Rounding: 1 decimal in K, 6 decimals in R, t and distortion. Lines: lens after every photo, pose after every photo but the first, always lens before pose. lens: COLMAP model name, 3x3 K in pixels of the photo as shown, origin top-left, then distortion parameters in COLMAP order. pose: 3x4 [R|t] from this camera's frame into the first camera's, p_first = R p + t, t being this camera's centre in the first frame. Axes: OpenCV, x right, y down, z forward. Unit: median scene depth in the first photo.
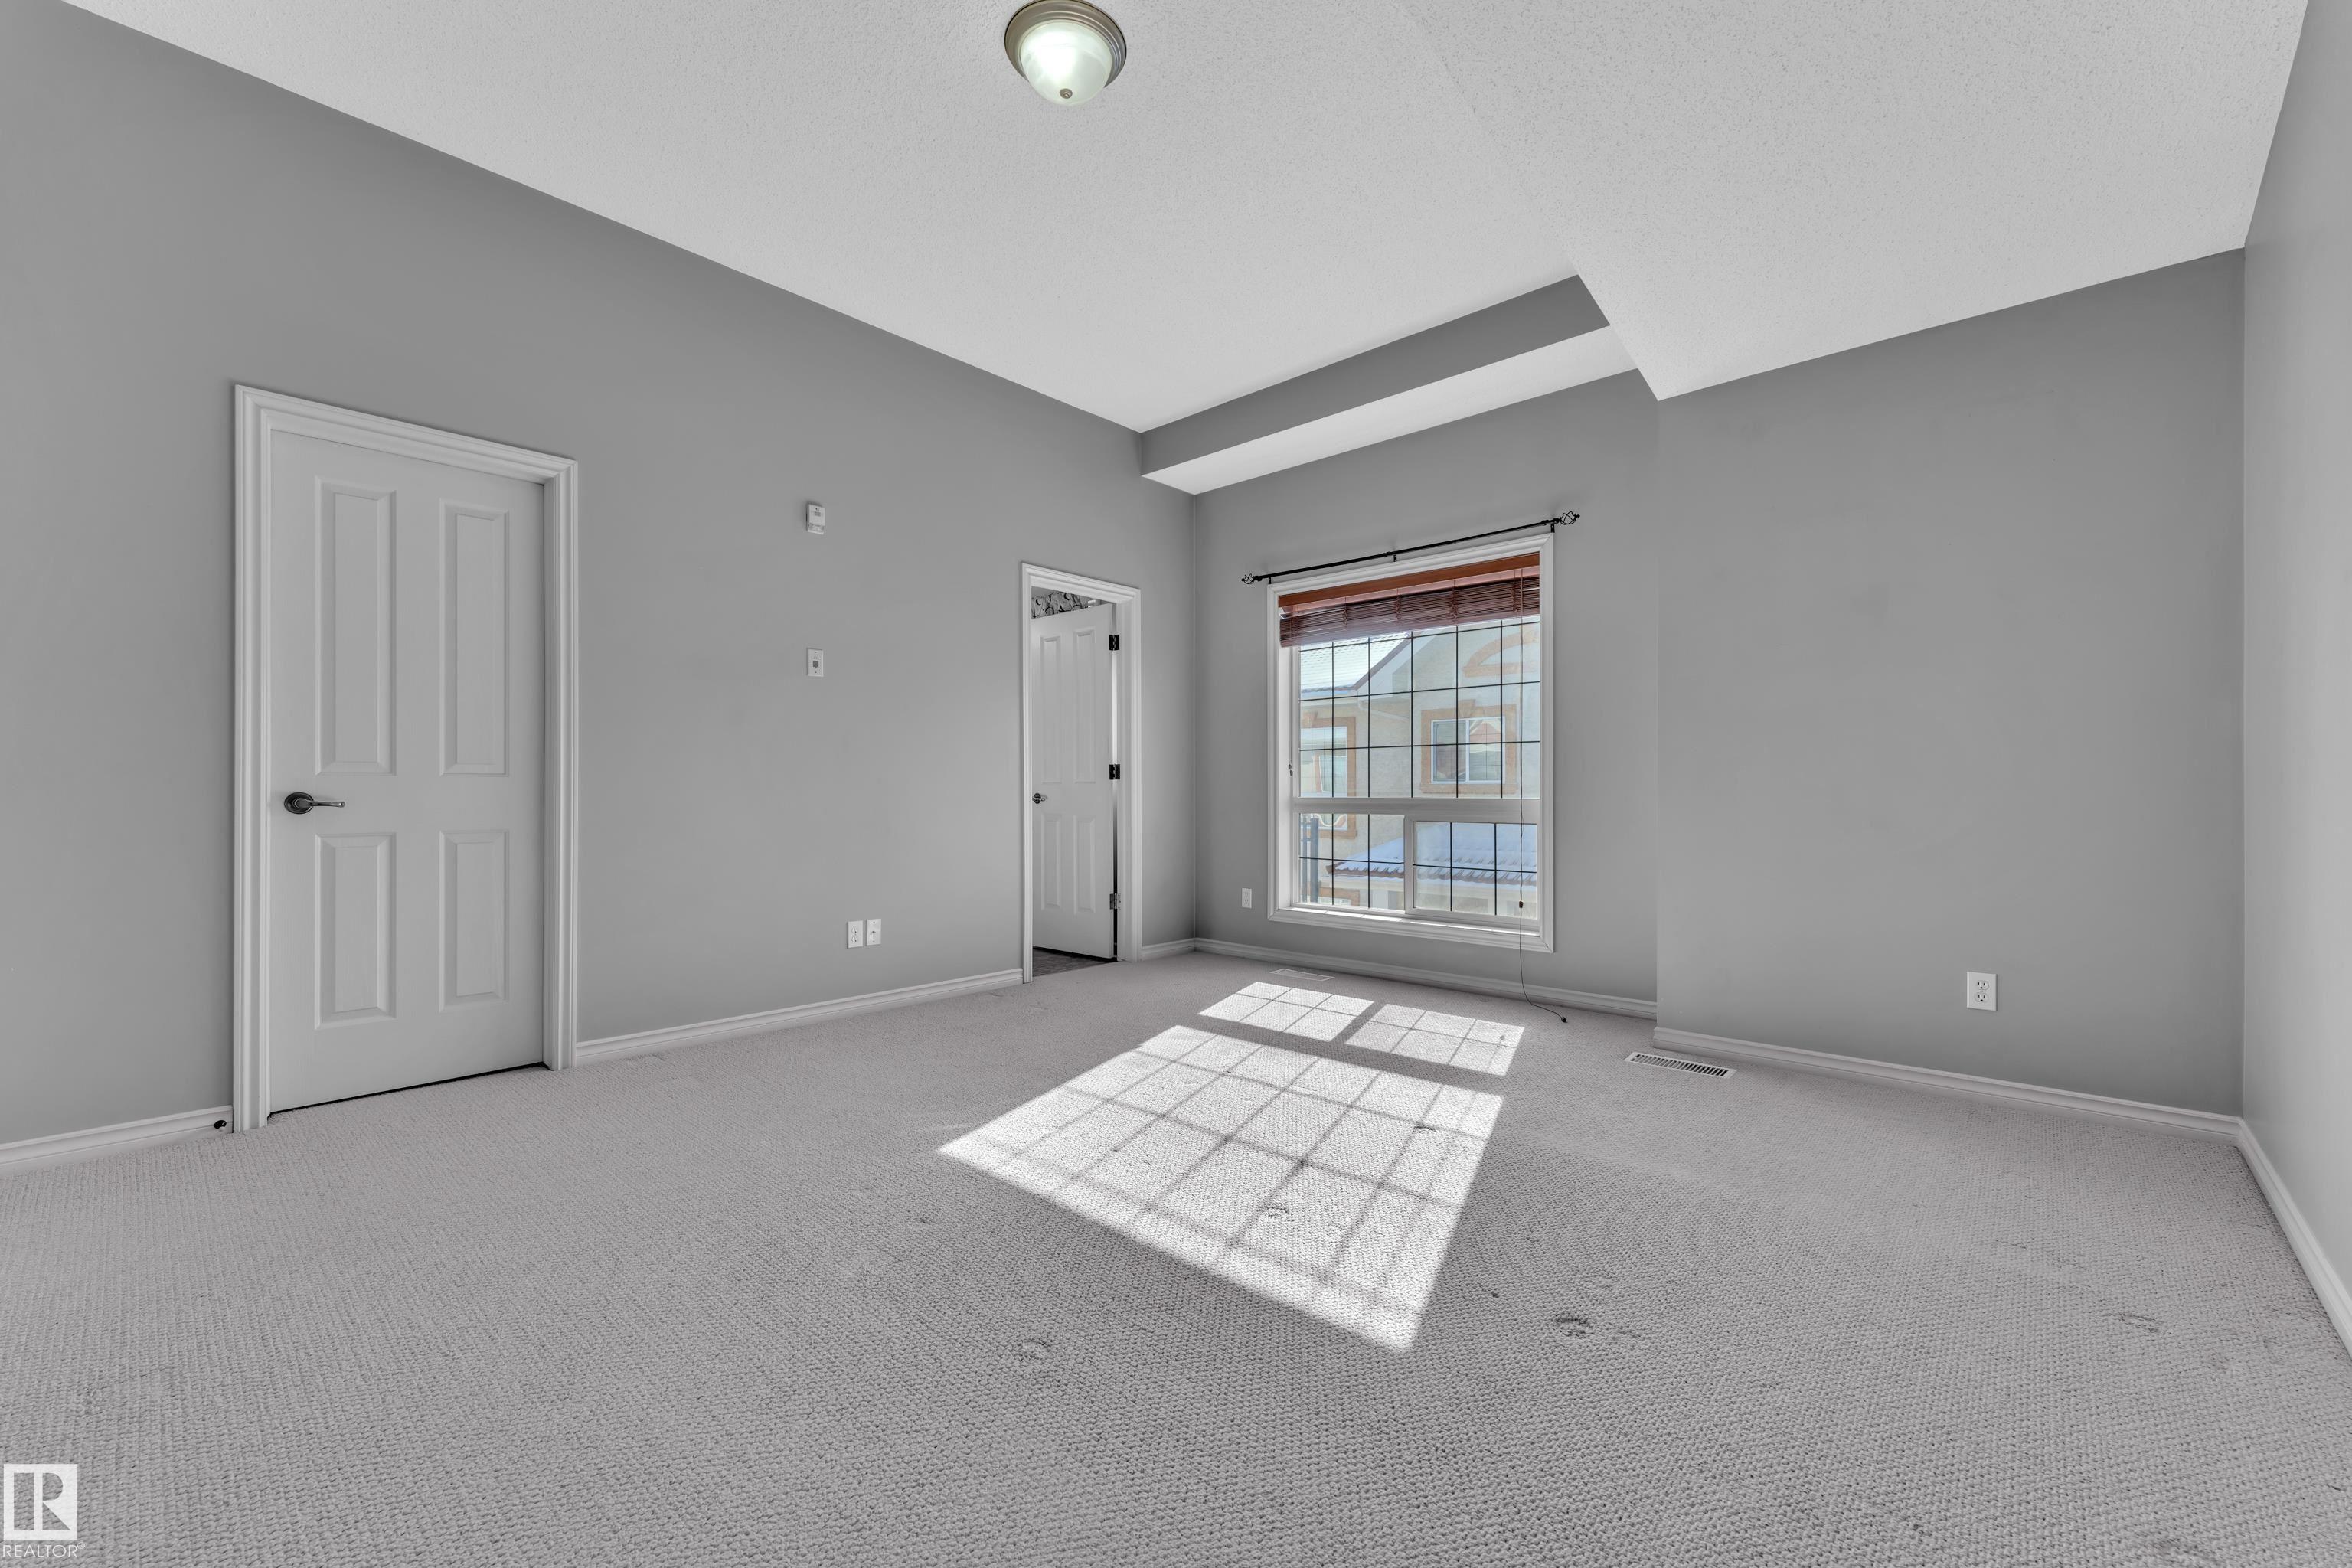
lens RADIAL K [[945.5, 0, 1173.8], [0, 945.5, 790.4], [0, 0, 1]] dist [-0.004235, 0.000366]
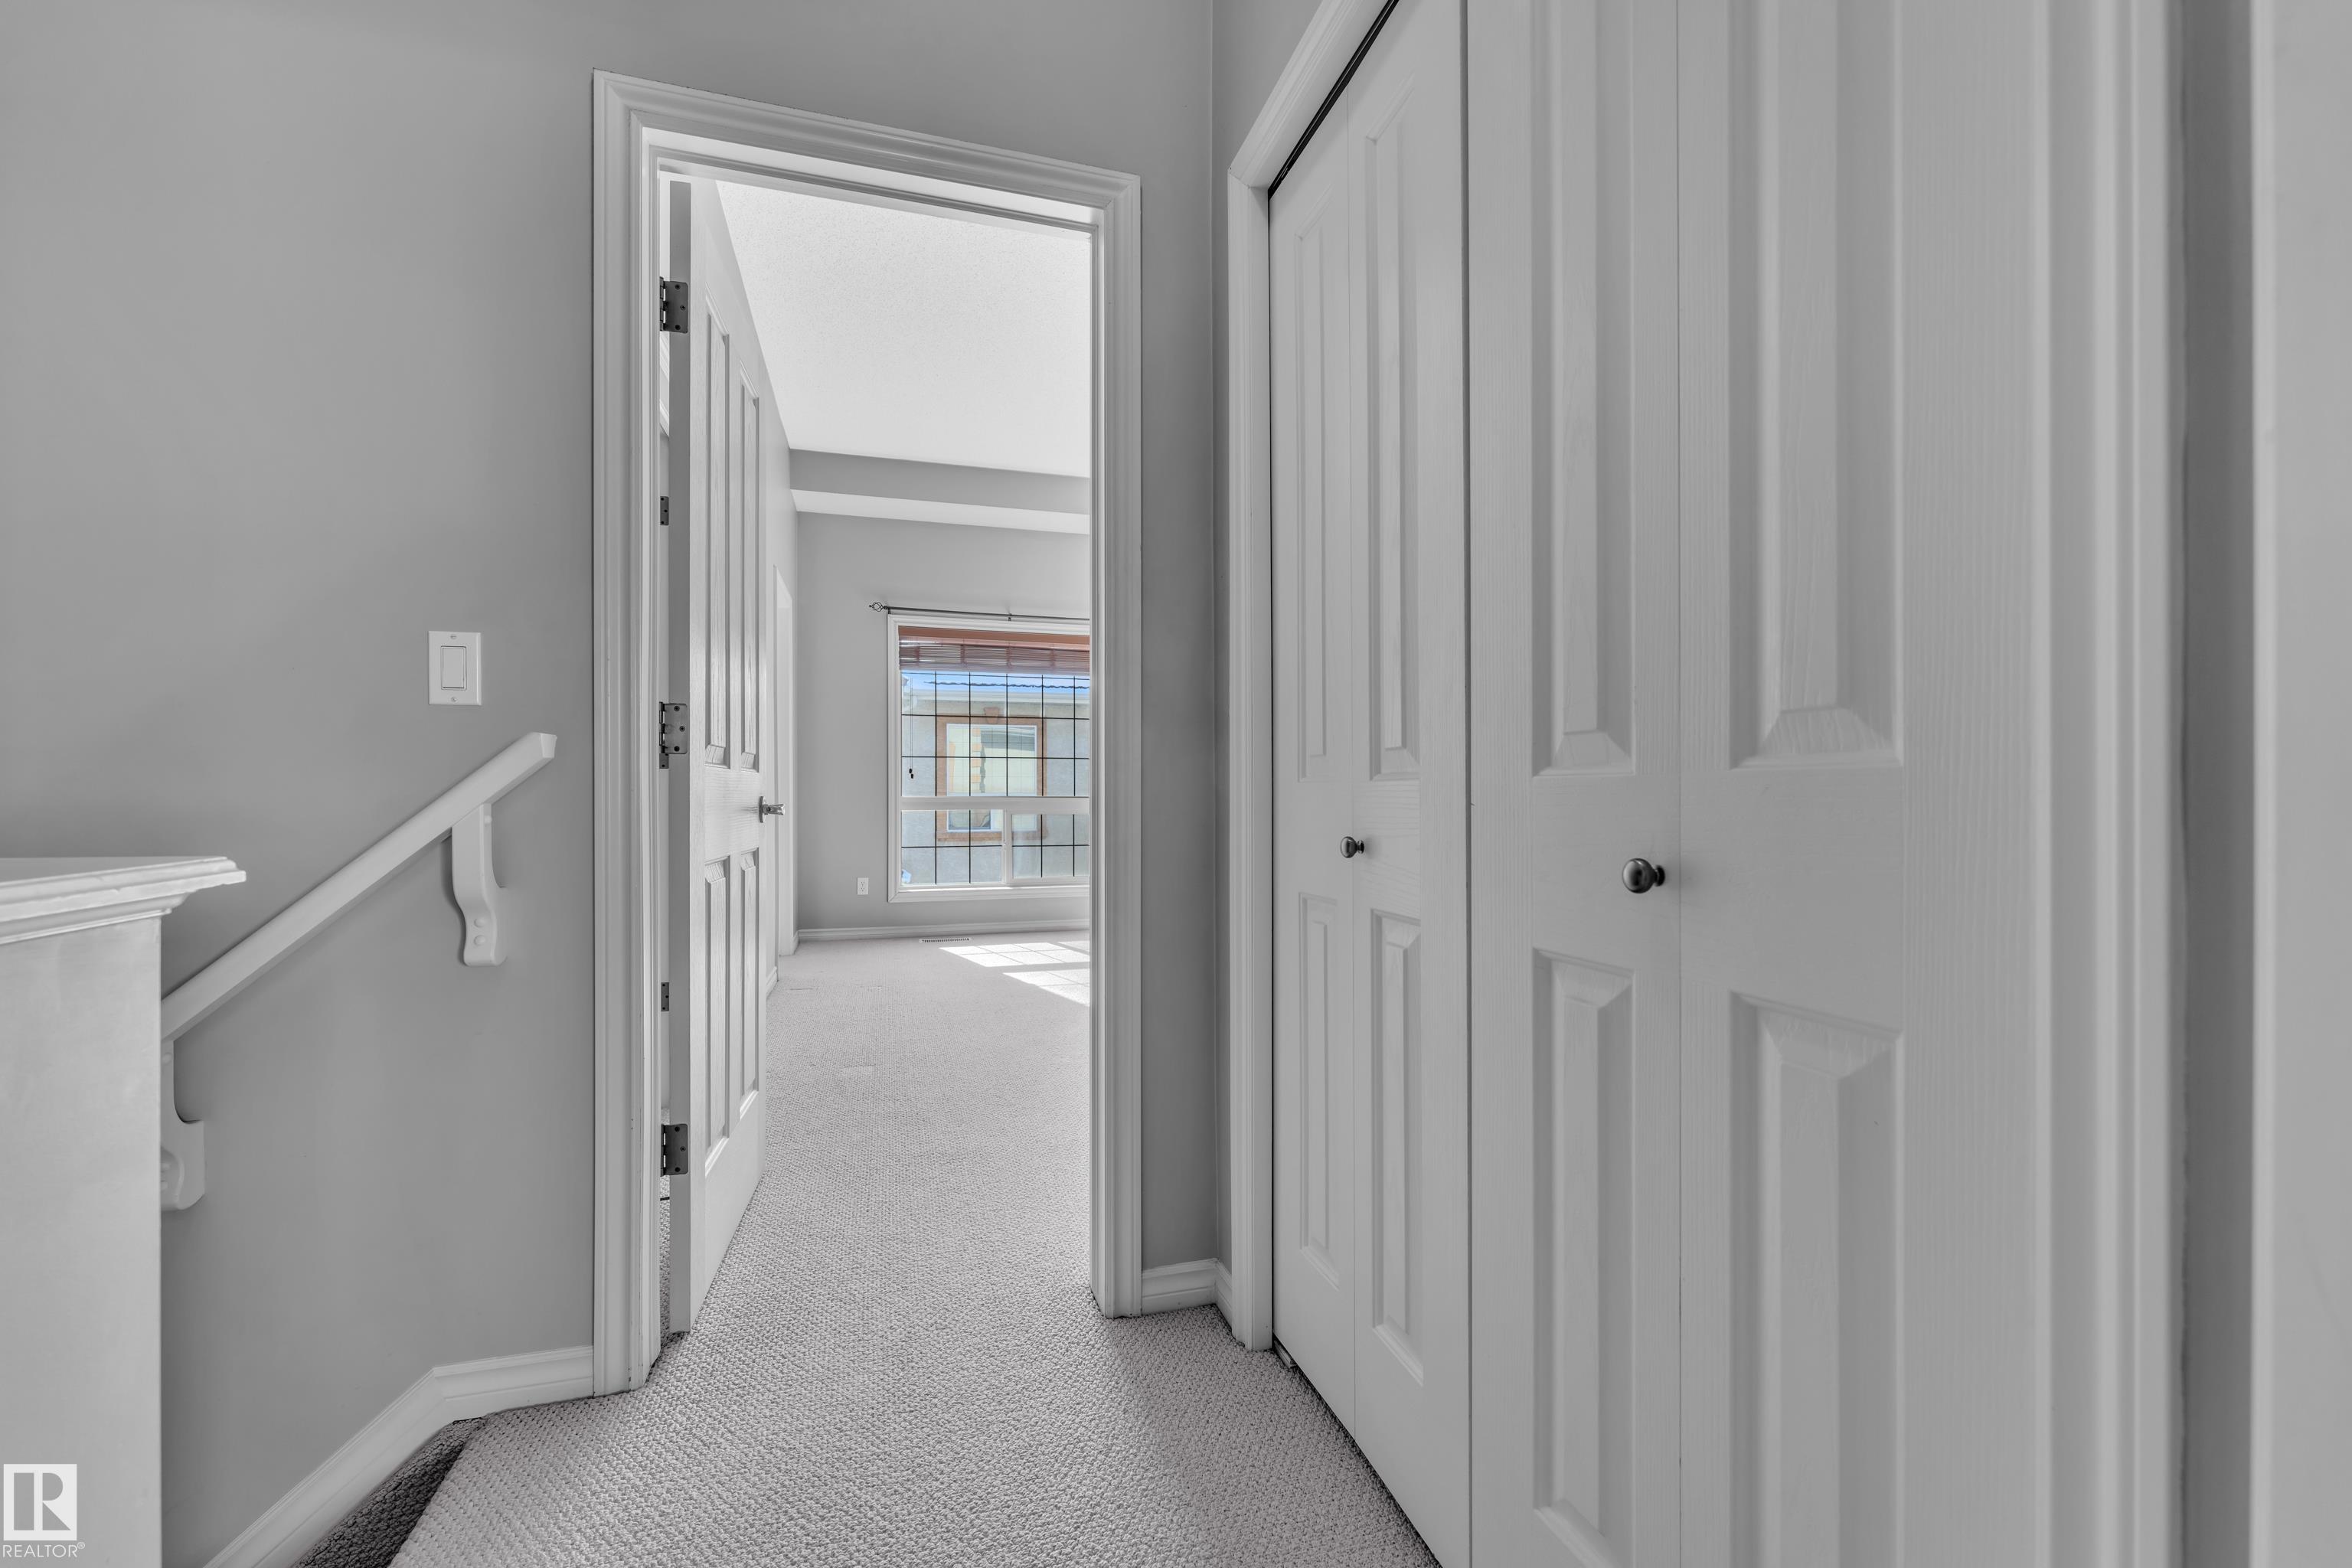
lens RADIAL K [[945.5, 0, 1173.6], [0, 945.5, 785.7], [0, 0, 1]] dist [-0.004235, 0.000366]
pose [[0.506776, 0.002655, 0.862074, -0.733692], [-0.000571, 0.999996, -0.002744, -0.004168], [-0.862078, 0.000898, 0.506775, 0.105280]]
